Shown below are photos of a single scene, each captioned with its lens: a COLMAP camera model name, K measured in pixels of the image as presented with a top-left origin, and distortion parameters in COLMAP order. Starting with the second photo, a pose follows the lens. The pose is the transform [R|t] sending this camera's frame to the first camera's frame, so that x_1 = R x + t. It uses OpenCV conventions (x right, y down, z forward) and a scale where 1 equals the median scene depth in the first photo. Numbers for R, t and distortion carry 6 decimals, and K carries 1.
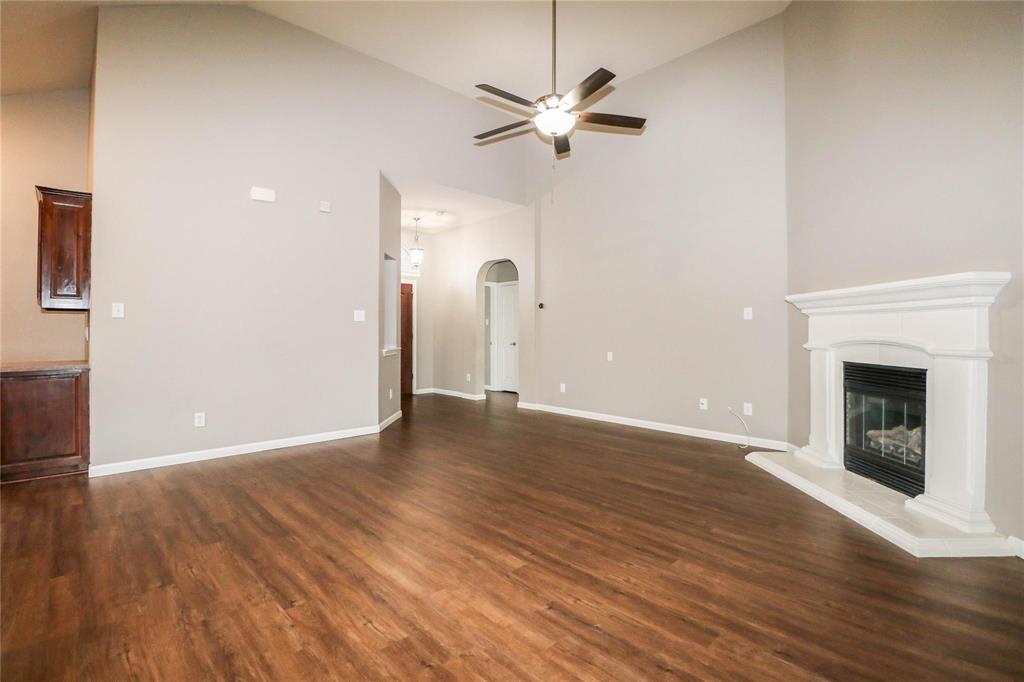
lens RADIAL K [[486.3, 0, 506.7], [0, 486.3, 340.2], [0, 0, 1]] dist [0.000439, 0.000023]
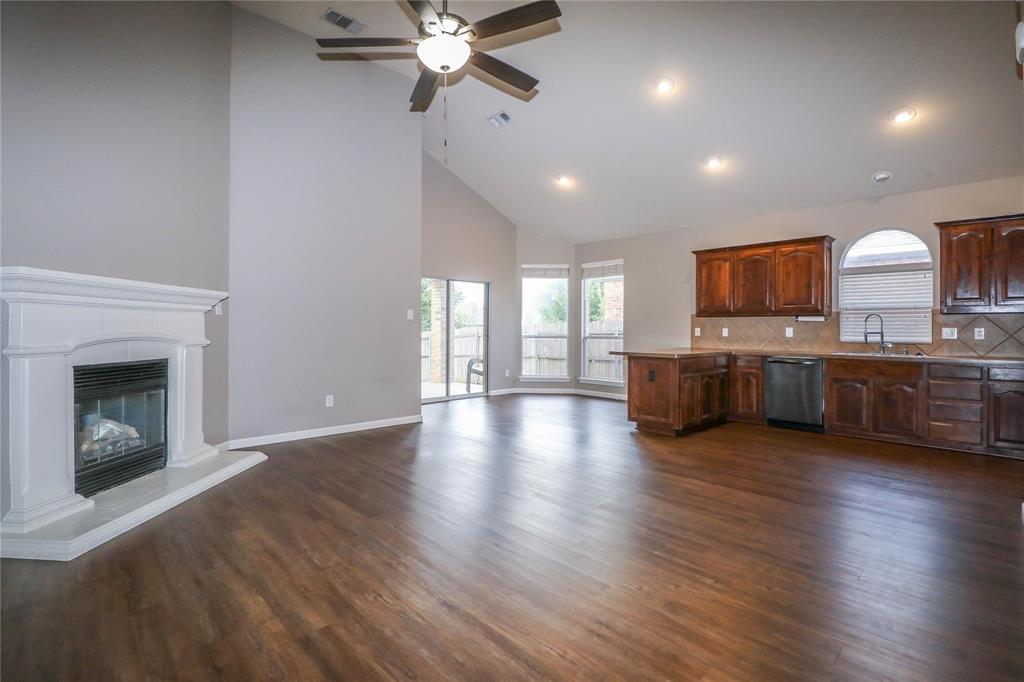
lens RADIAL K [[481.3, 0, 508.5], [0, 481.3, 322.1], [0, 0, 1]] dist [-0.000988, -0.000558]
pose [[-0.999730, -0.011224, -0.020322, 0.013298], [-0.011285, 0.999932, 0.002874, -0.038753], [0.020288, 0.003103, -0.999789, 1.861554]]
